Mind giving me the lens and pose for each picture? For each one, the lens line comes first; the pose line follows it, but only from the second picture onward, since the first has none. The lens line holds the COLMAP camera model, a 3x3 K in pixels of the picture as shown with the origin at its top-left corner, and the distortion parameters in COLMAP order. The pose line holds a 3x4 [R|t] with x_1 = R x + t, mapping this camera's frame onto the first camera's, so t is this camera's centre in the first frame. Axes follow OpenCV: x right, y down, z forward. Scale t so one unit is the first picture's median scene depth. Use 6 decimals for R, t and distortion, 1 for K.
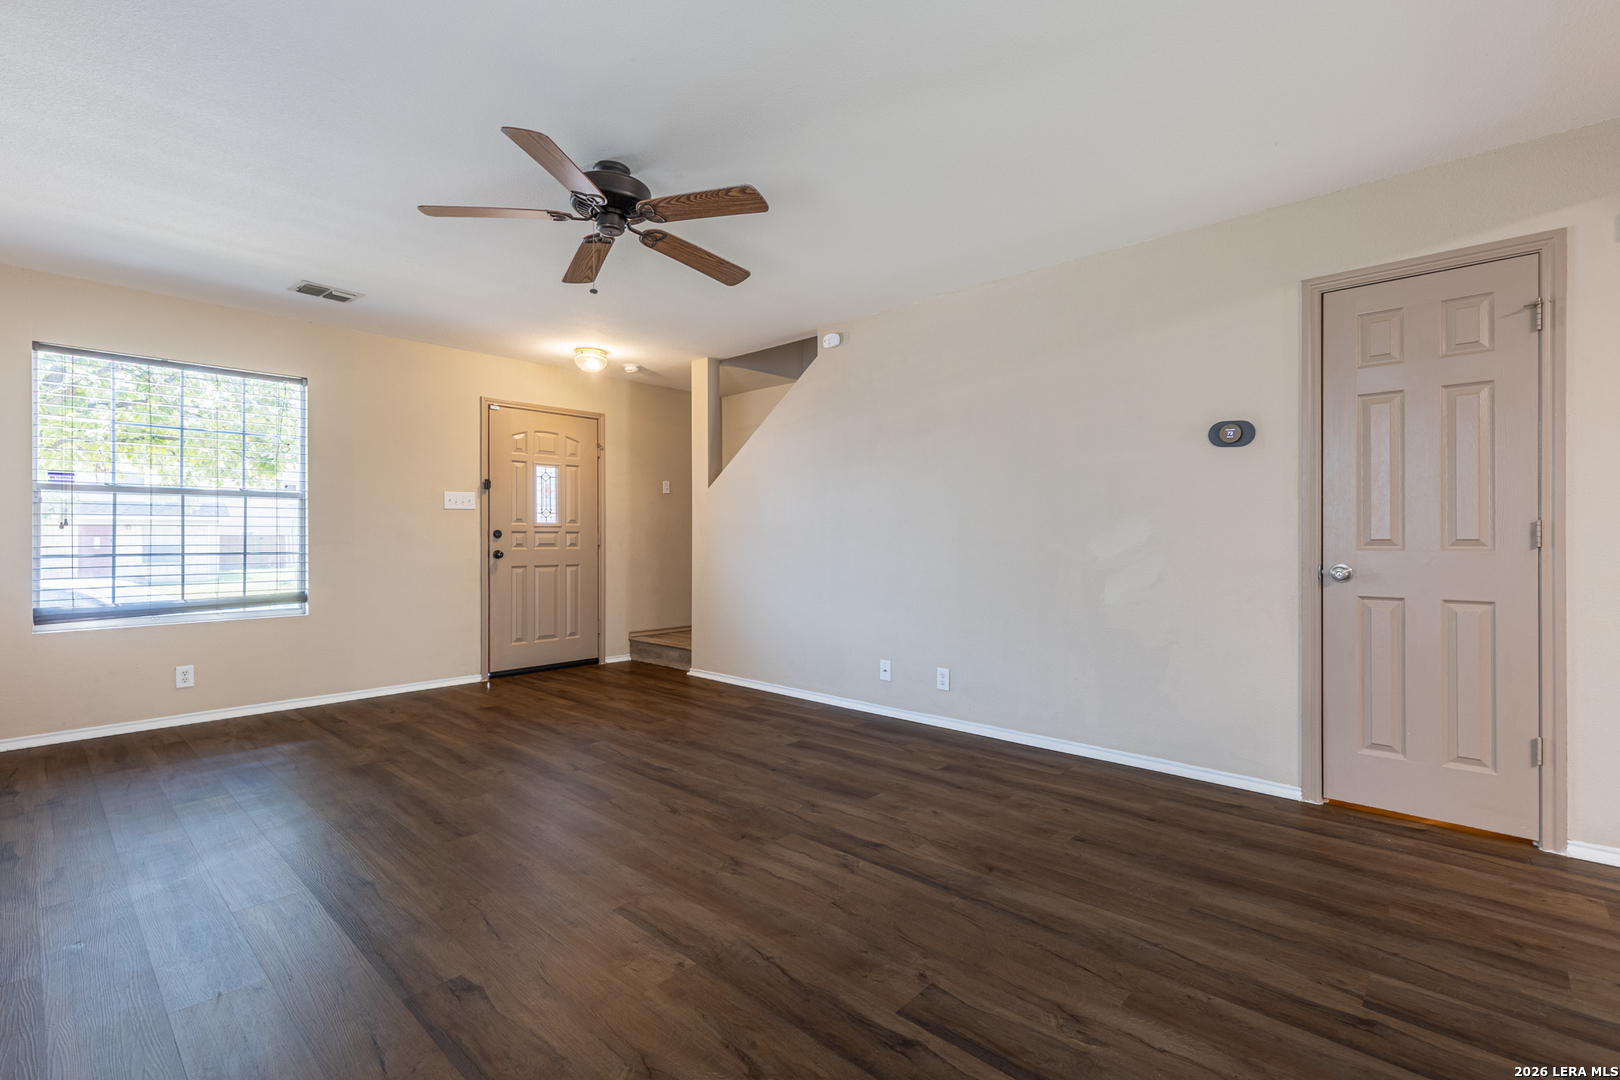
lens RADIAL K [[728.7, 0, 827.0], [0, 728.7, 536.0], [0, 0, 1]] dist [0.002955, -0.000232]
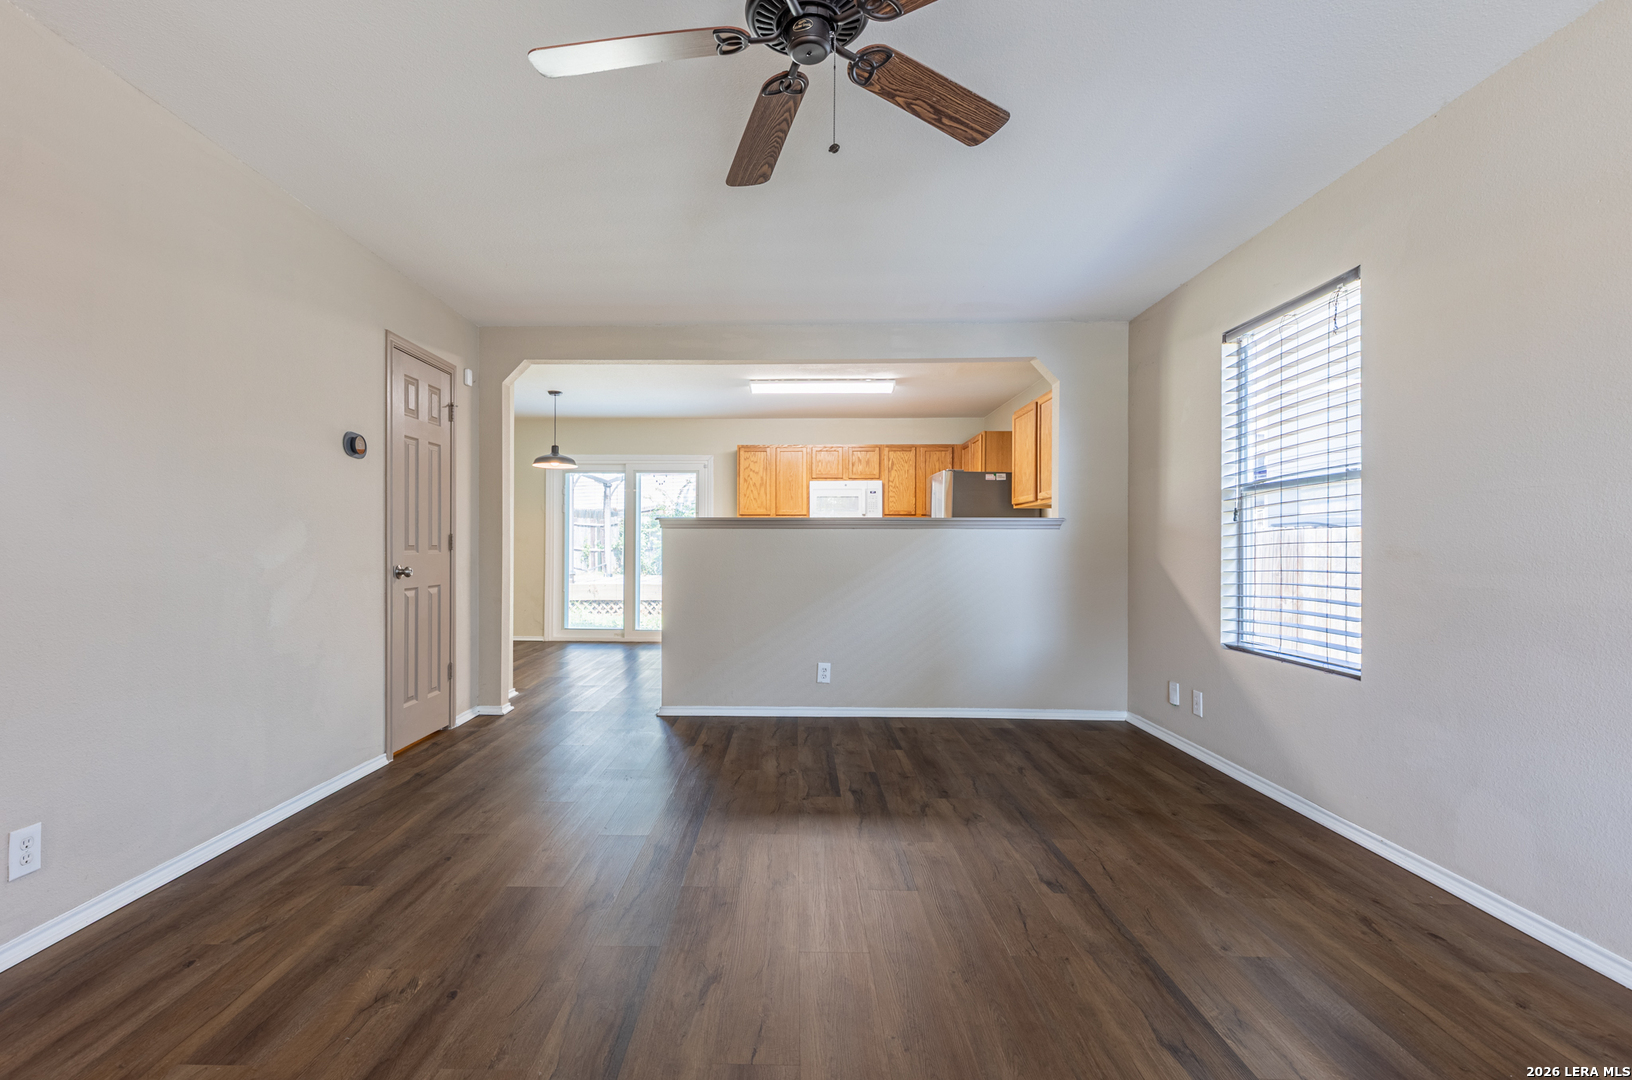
lens RADIAL K [[751.5, 0, 768.8], [0, 751.5, 542.0], [0, 0, 1]] dist [0.006904, -0.000789]
pose [[-0.640502, 0.001046, 0.767956, -0.597102], [-0.004098, 0.999980, -0.004780, 0.002403], [-0.767946, -0.006209, -0.640485, 1.115938]]
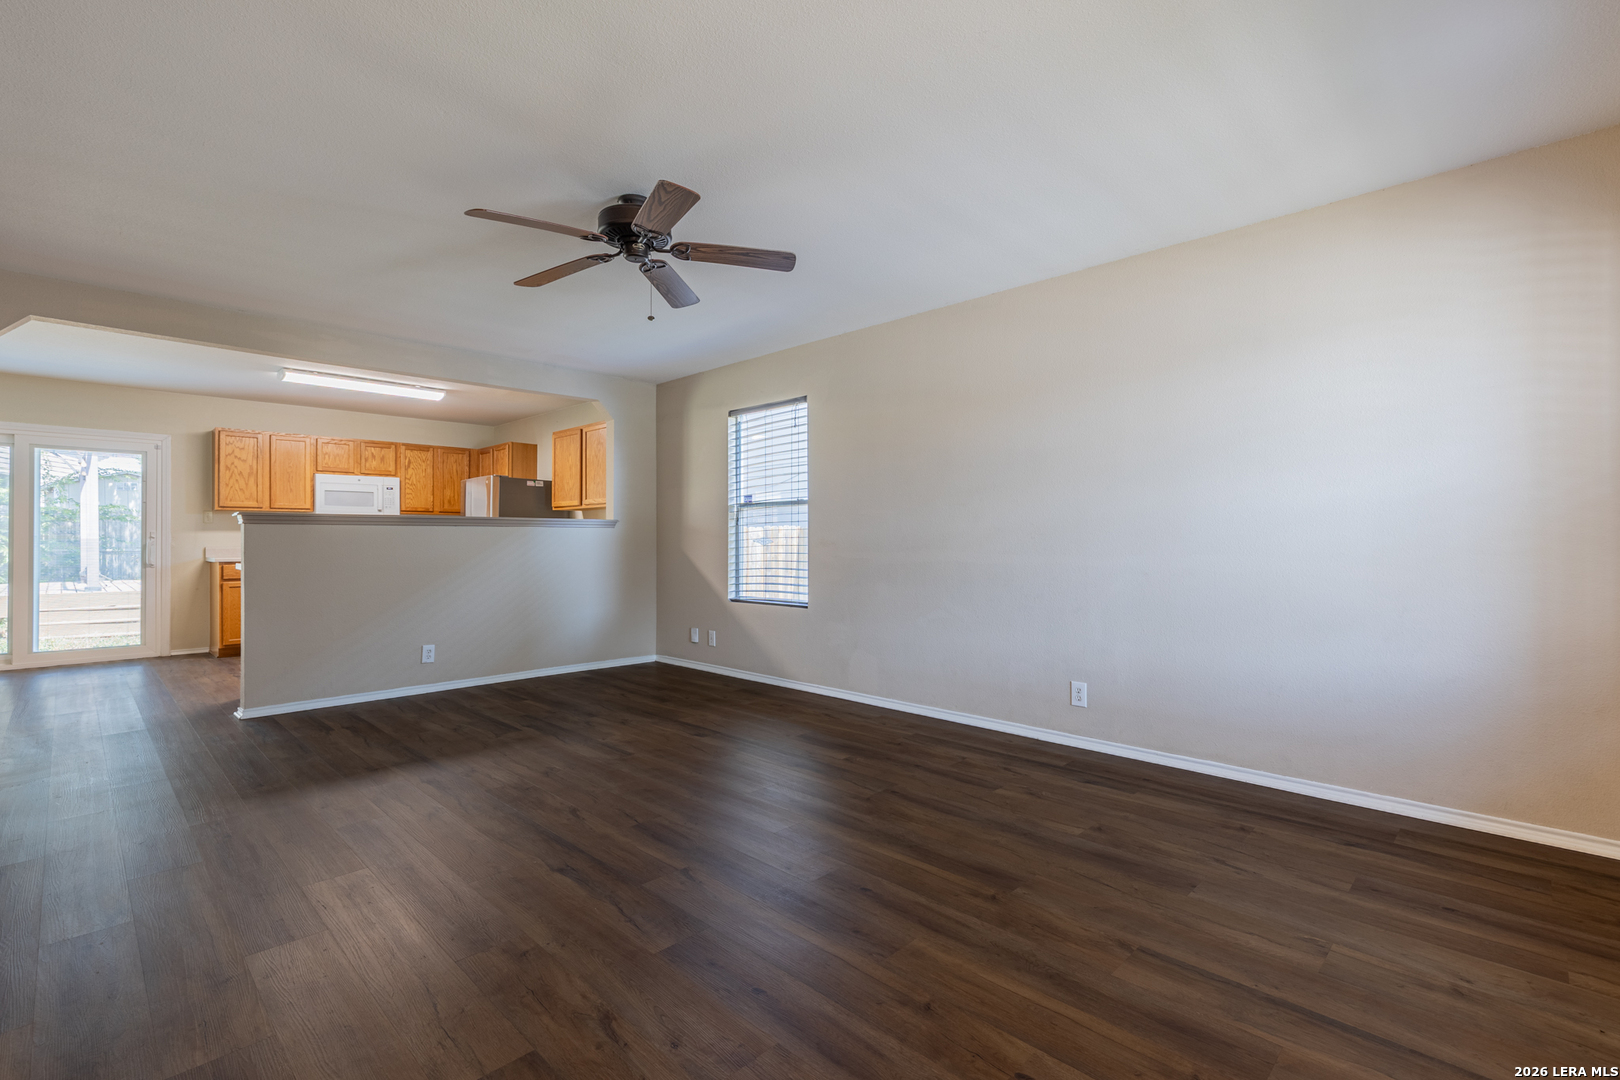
lens RADIAL K [[734.5, 0, 812.1], [0, 734.5, 538.1], [0, 0, 1]] dist [0.011312, -0.000407]
pose [[-0.998660, 0.001687, 0.051724, -0.478702], [0.001513, 0.999993, -0.003410, 0.002546], [-0.051729, -0.003327, -0.998656, 1.617770]]
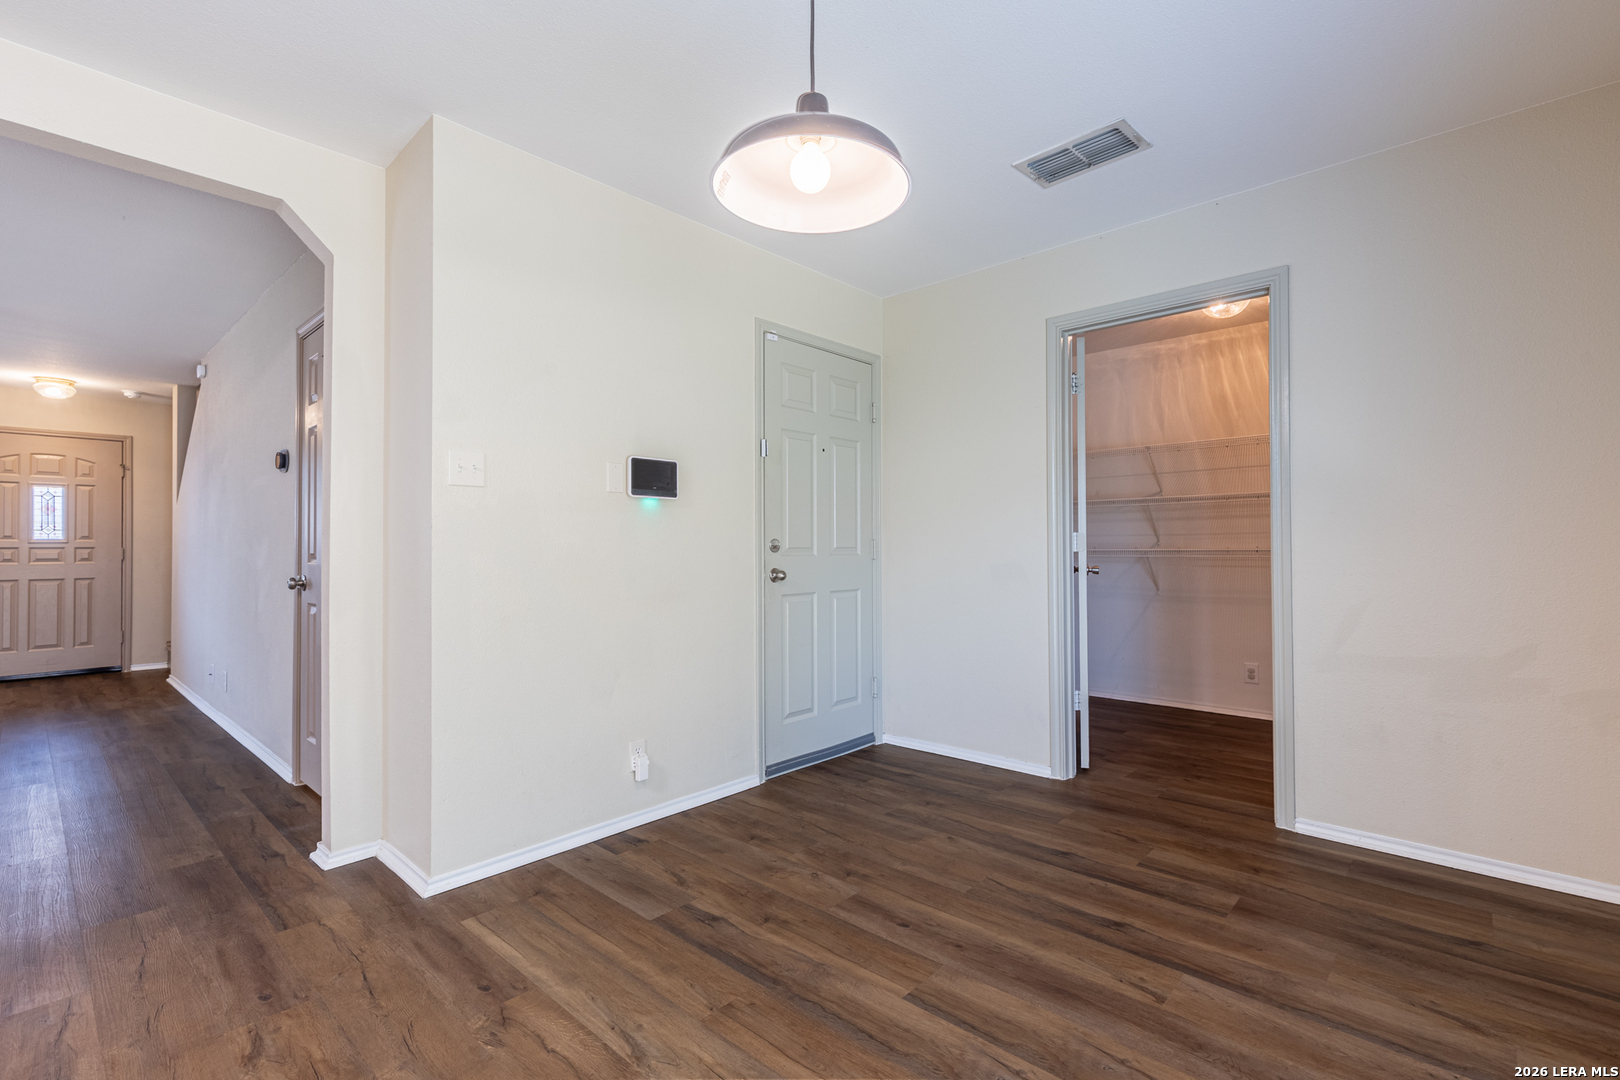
lens RADIAL K [[727.1, 0, 813.0], [0, 727.1, 536.4], [0, 0, 1]] dist [0.006667, -0.000357]
pose [[0.999970, -0.007130, -0.003076, 1.262372], [0.007088, 0.999887, -0.013231, 0.000139], [0.003170, 0.013209, 0.999908, -0.118729]]
